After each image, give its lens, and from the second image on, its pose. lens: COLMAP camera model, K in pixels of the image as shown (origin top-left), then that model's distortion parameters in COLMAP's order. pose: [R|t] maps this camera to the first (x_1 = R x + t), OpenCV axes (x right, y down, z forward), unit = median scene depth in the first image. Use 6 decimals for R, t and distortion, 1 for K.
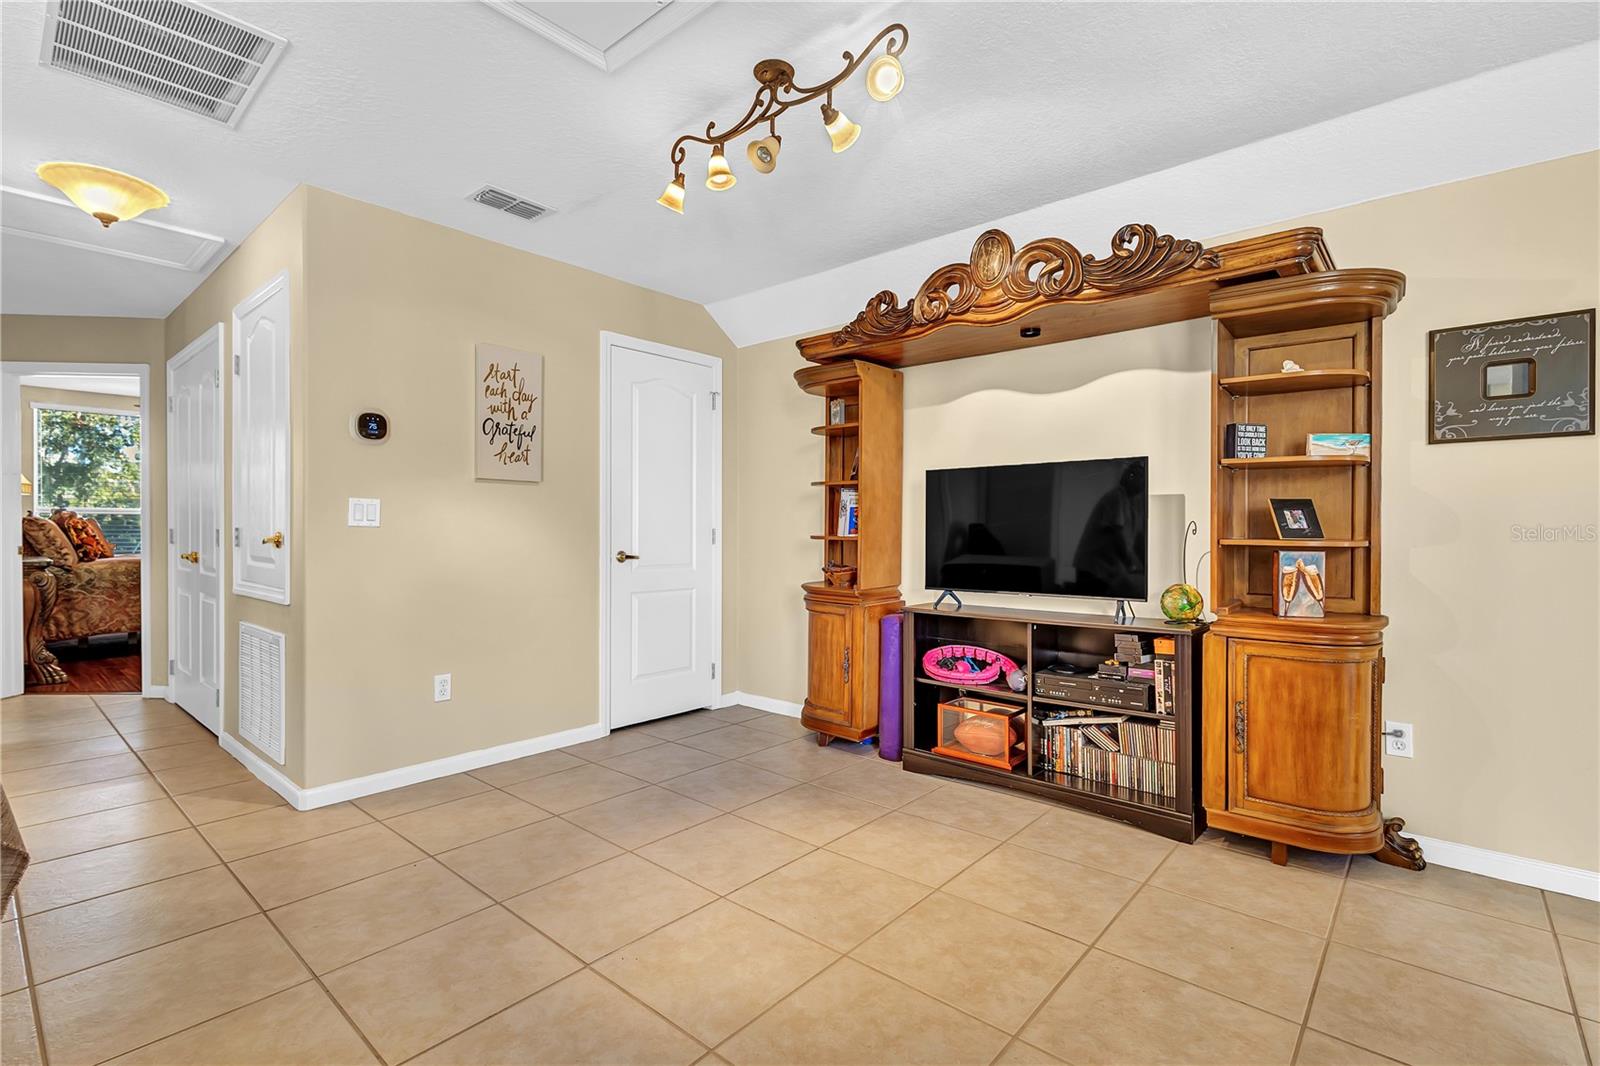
lens RADIAL K [[739.3, 0, 797.5], [0, 739.3, 533.2], [0, 0, 1]] dist [0.006309, -0.001631]
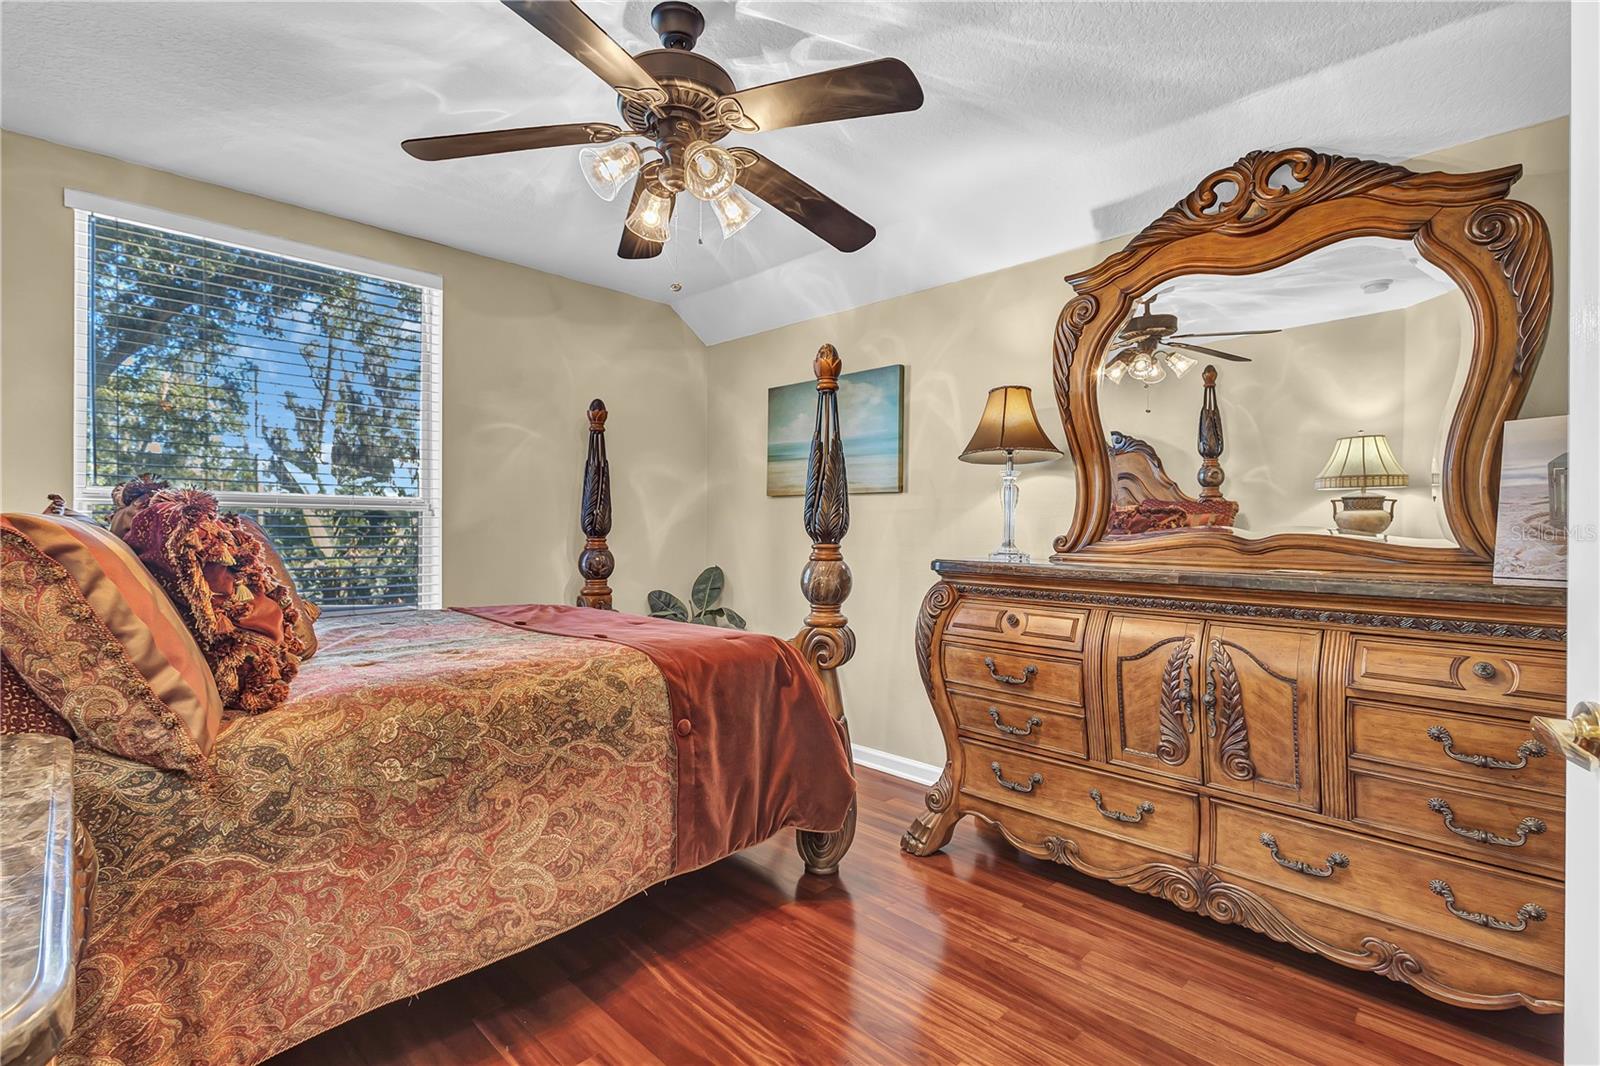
lens RADIAL K [[739.3, 0, 802.1], [0, 739.3, 532.3], [0, 0, 1]] dist [0.006309, -0.001631]
pose [[0.998496, 0.002449, -0.054763, -0.777646], [-0.002545, 0.999995, -0.001683, -0.016270], [0.054759, 0.001820, 0.998498, 0.782025]]
